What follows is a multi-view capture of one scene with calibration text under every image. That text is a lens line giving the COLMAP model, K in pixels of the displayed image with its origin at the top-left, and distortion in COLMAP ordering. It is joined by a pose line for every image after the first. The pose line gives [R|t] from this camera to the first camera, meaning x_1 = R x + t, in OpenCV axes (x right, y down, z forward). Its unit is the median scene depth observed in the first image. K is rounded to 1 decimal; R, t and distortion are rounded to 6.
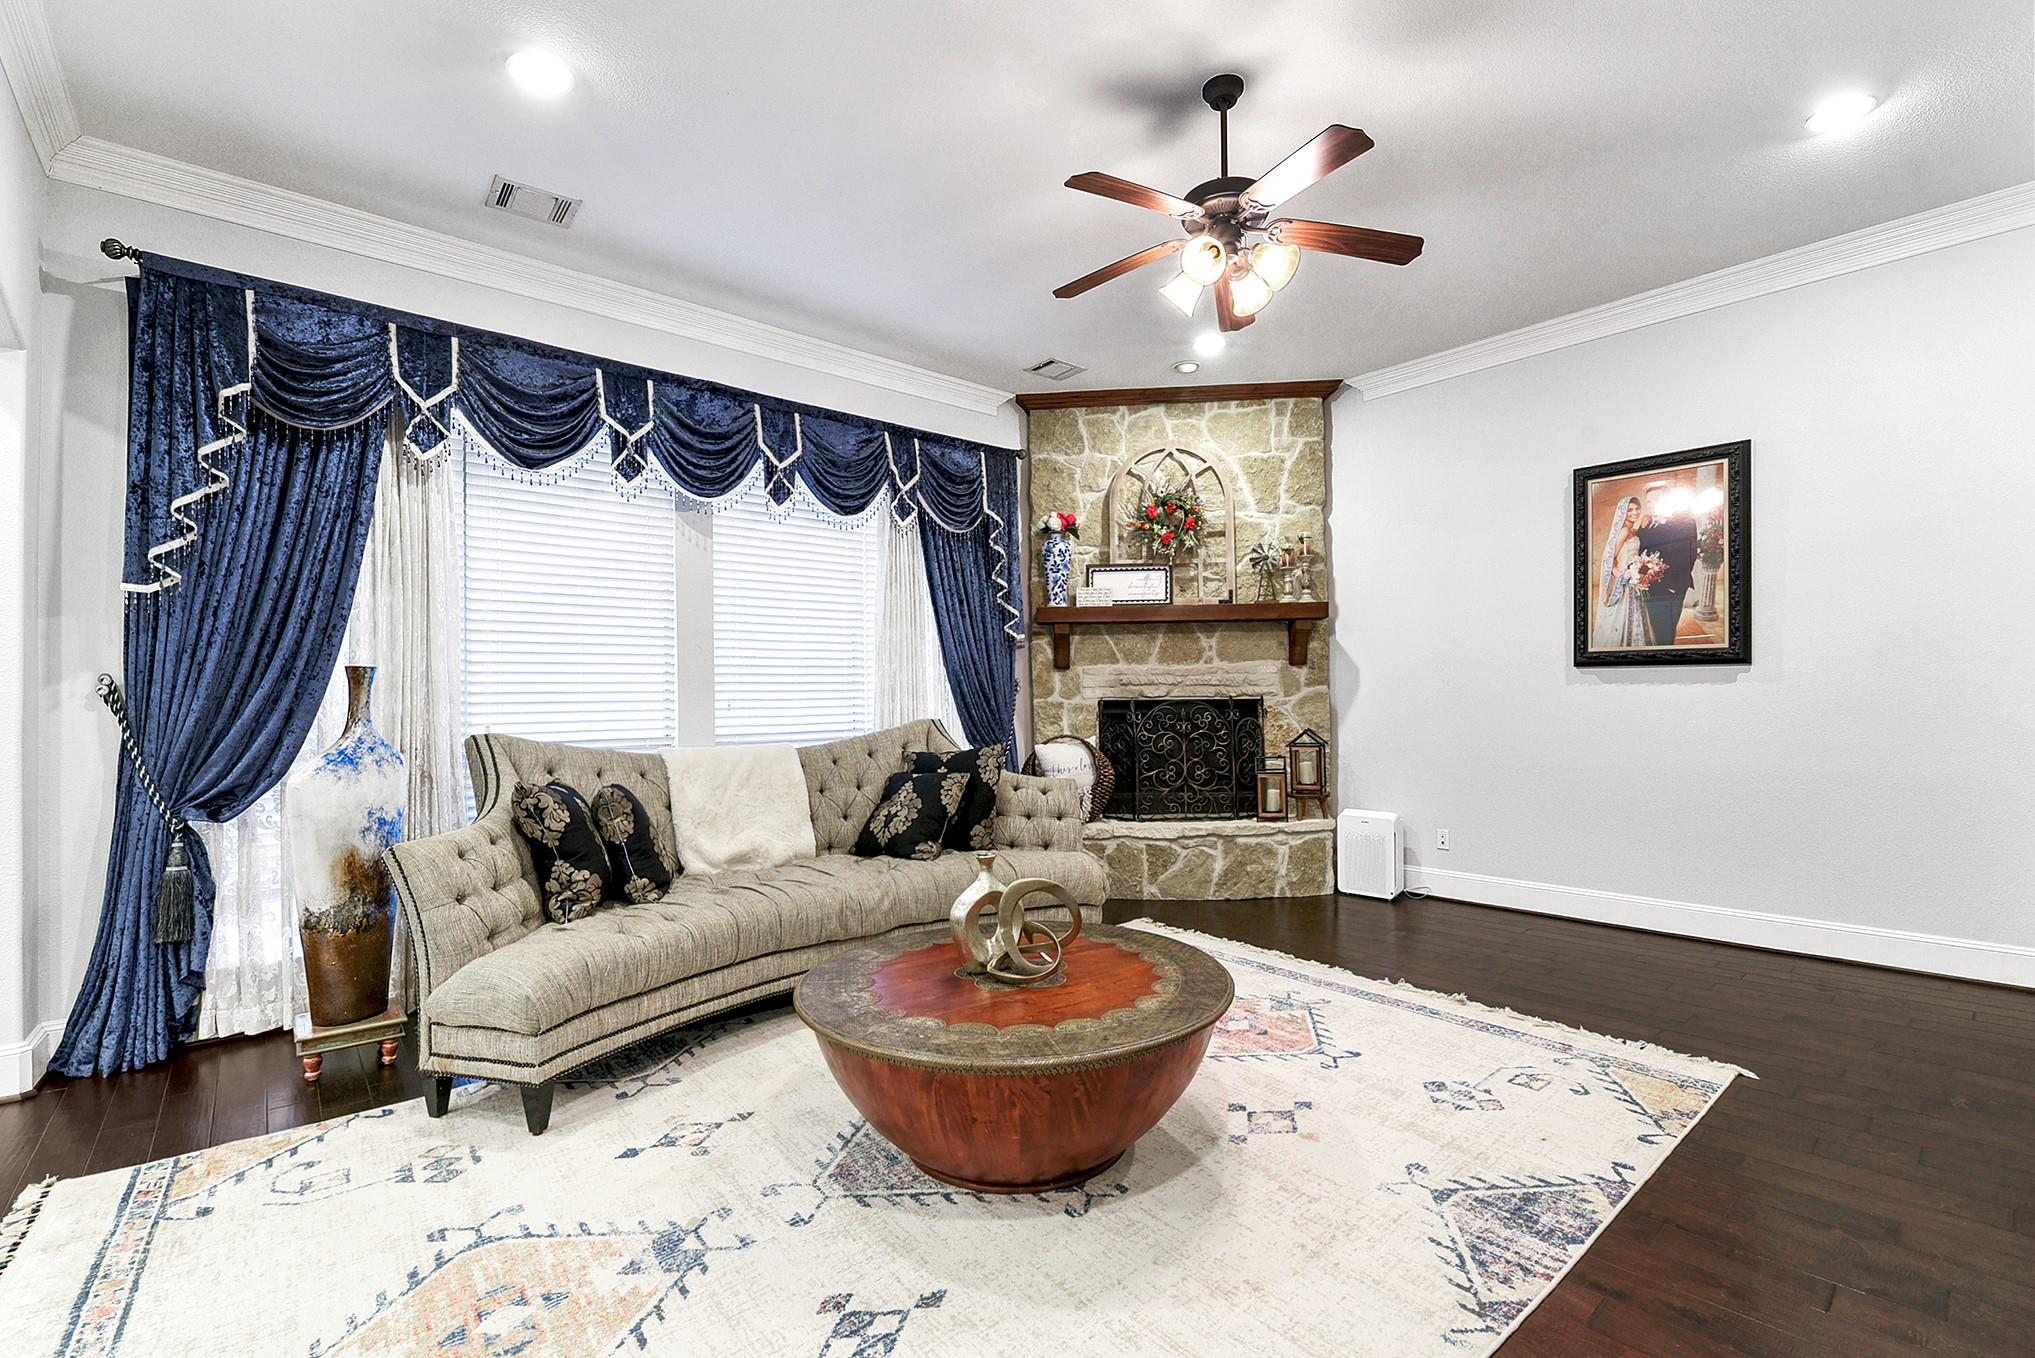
lens RADIAL K [[883.2, 0, 1020.9], [0, 883.2, 696.4], [0, 0, 1]] dist [0.000505, -0.004705]
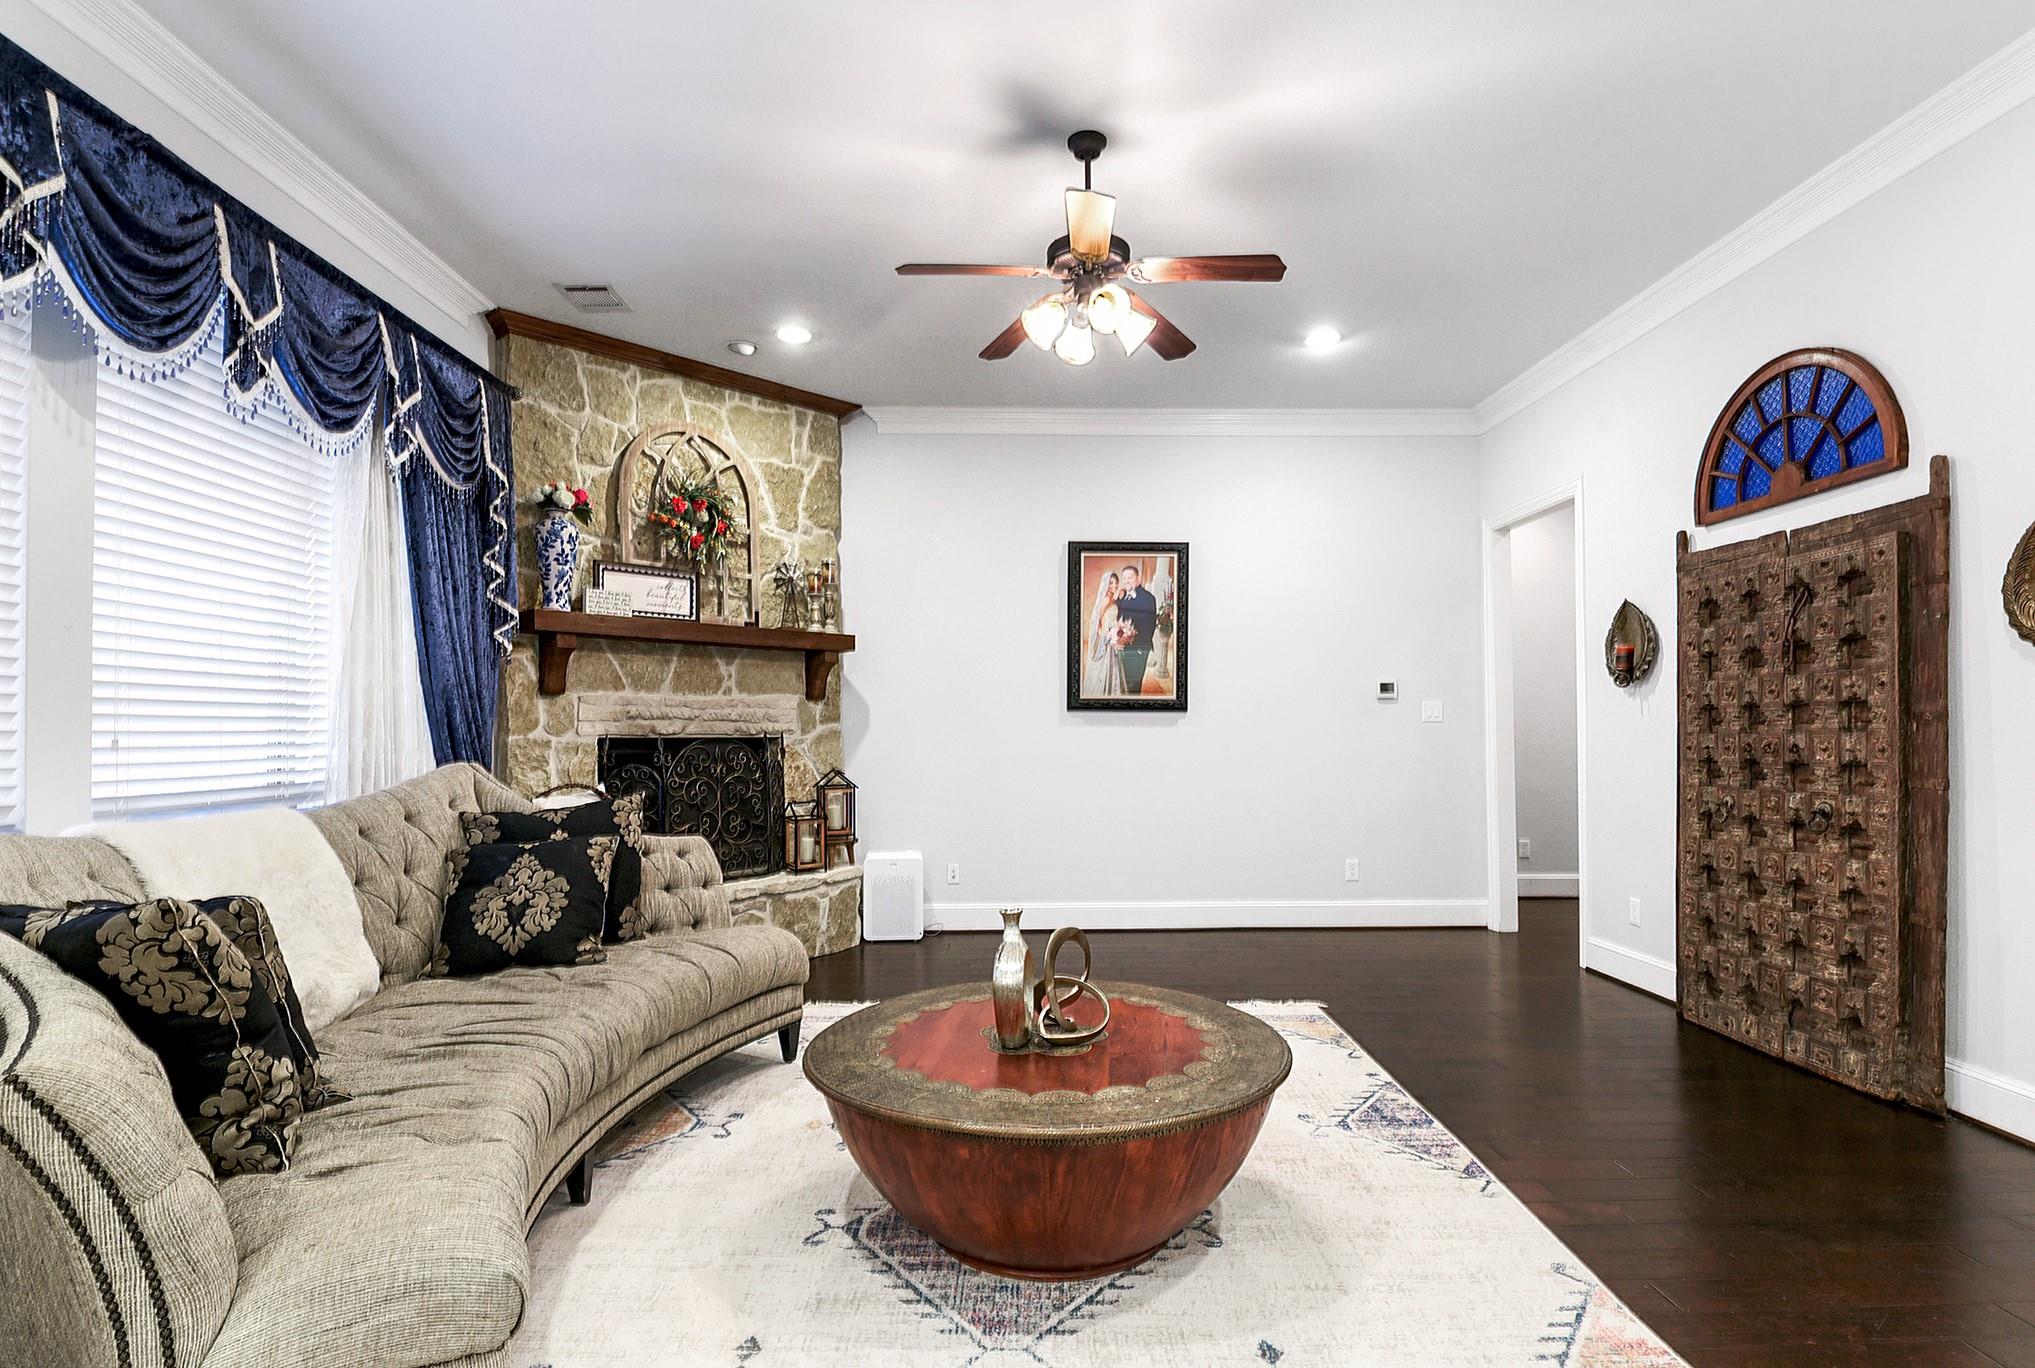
lens RADIAL K [[1029.3, 0, 1016.5], [0, 1029.3, 711.6], [0, 0, 1]] dist [0.008478, -0.002591]
pose [[0.641097, 0.025284, 0.767043, -0.406395], [-0.005506, 0.999583, -0.028348, 0.006011], [-0.767440, 0.013951, 0.640969, 0.167610]]
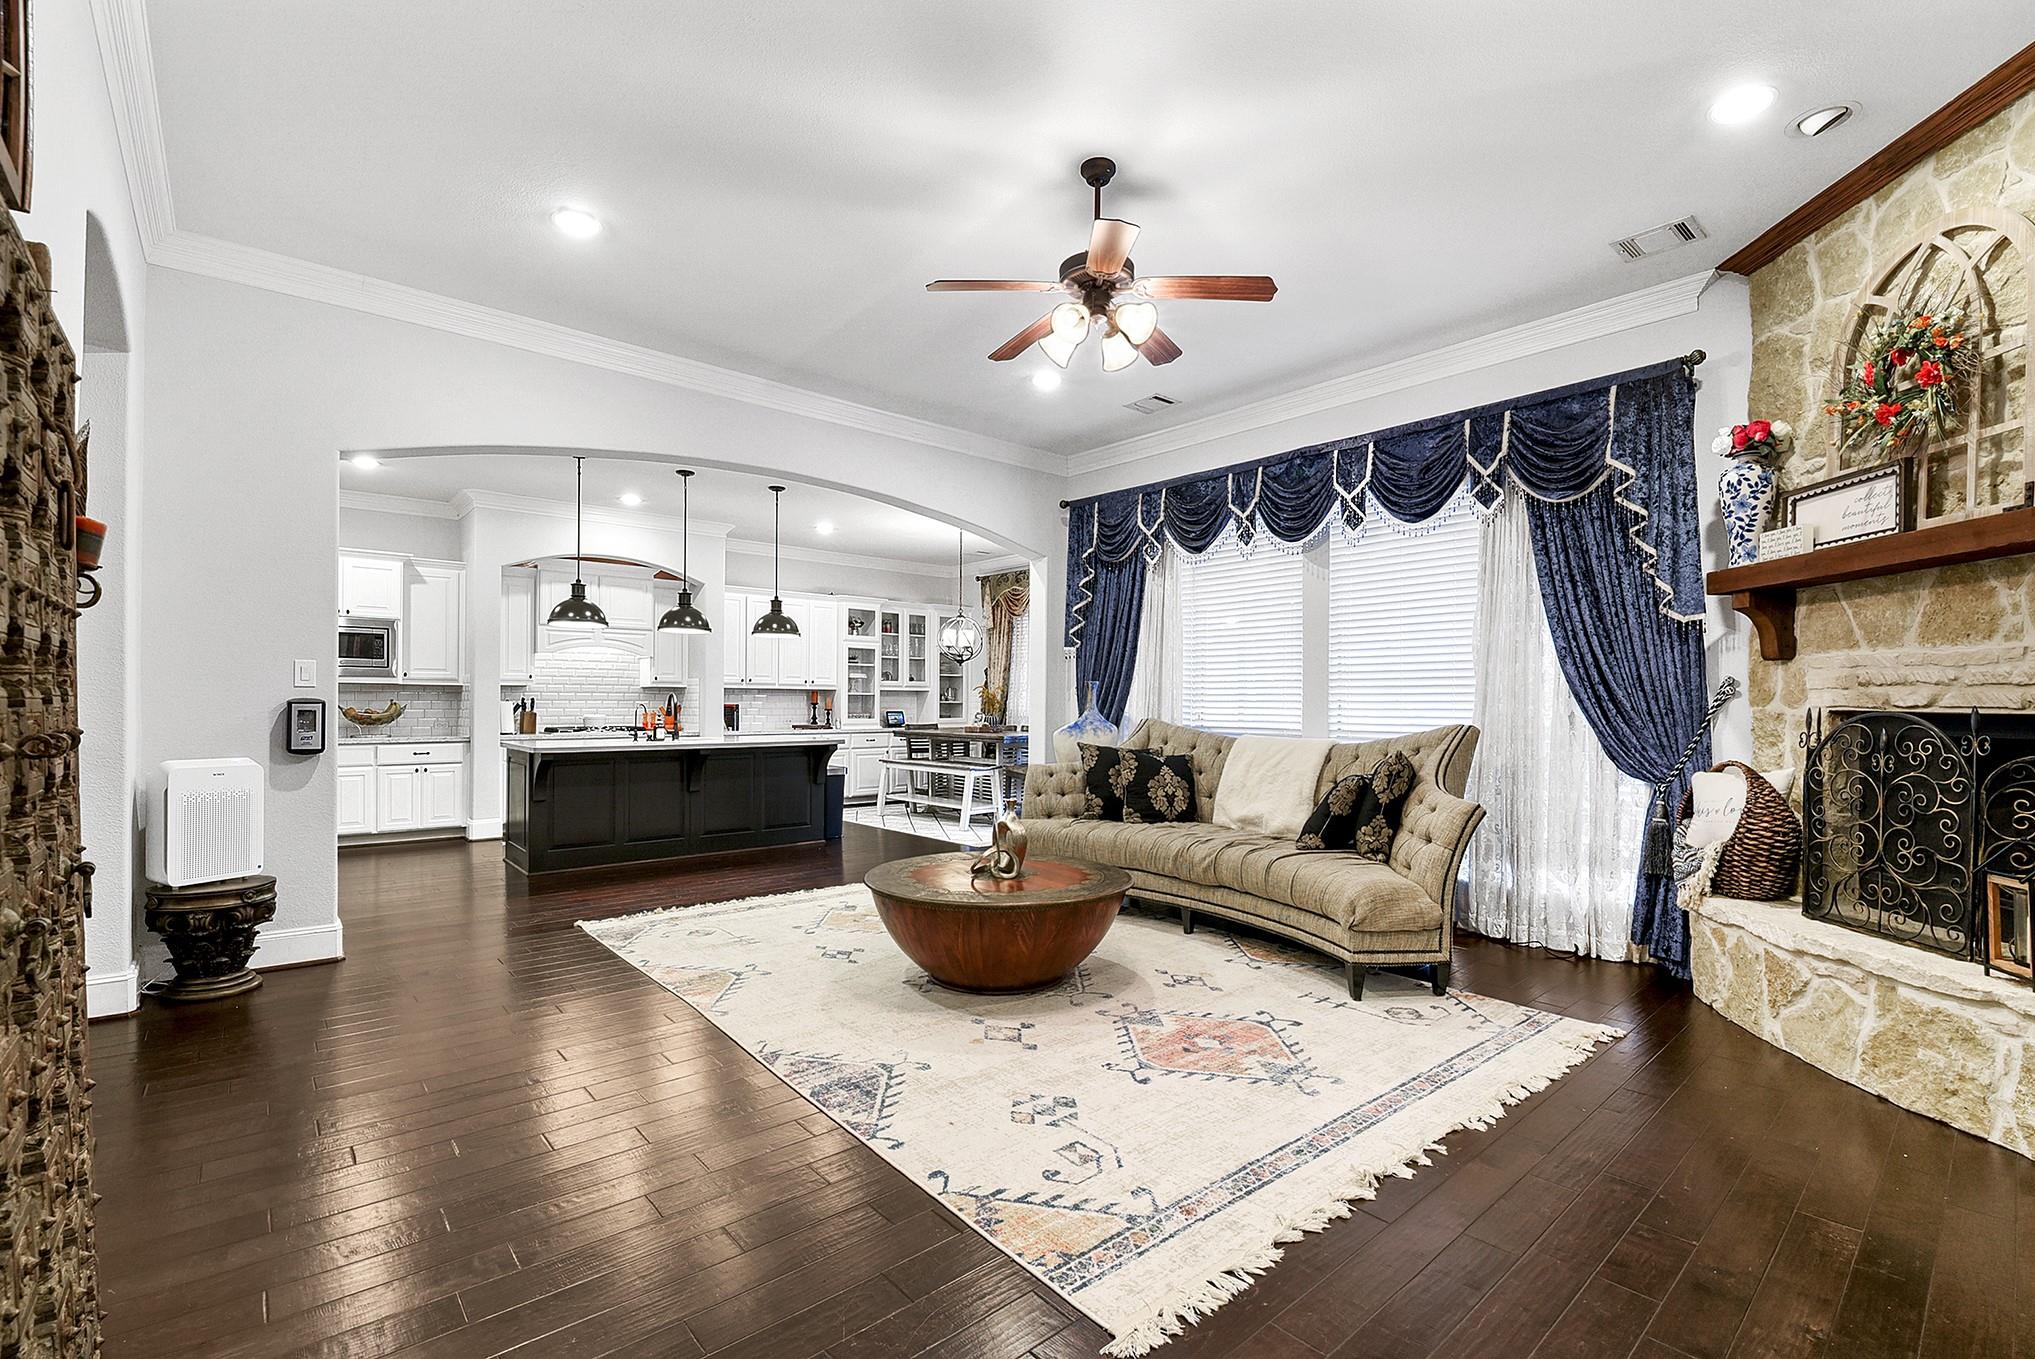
lens RADIAL K [[883.2, 0, 1020.0], [0, 883.2, 695.9], [0, 0, 1]] dist [0.000505, -0.004705]
pose [[-0.002084, 0.007394, -0.999970, 0.765799], [-0.004078, 0.999964, 0.007403, -0.008719], [0.999990, 0.004093, -0.002054, 0.502927]]
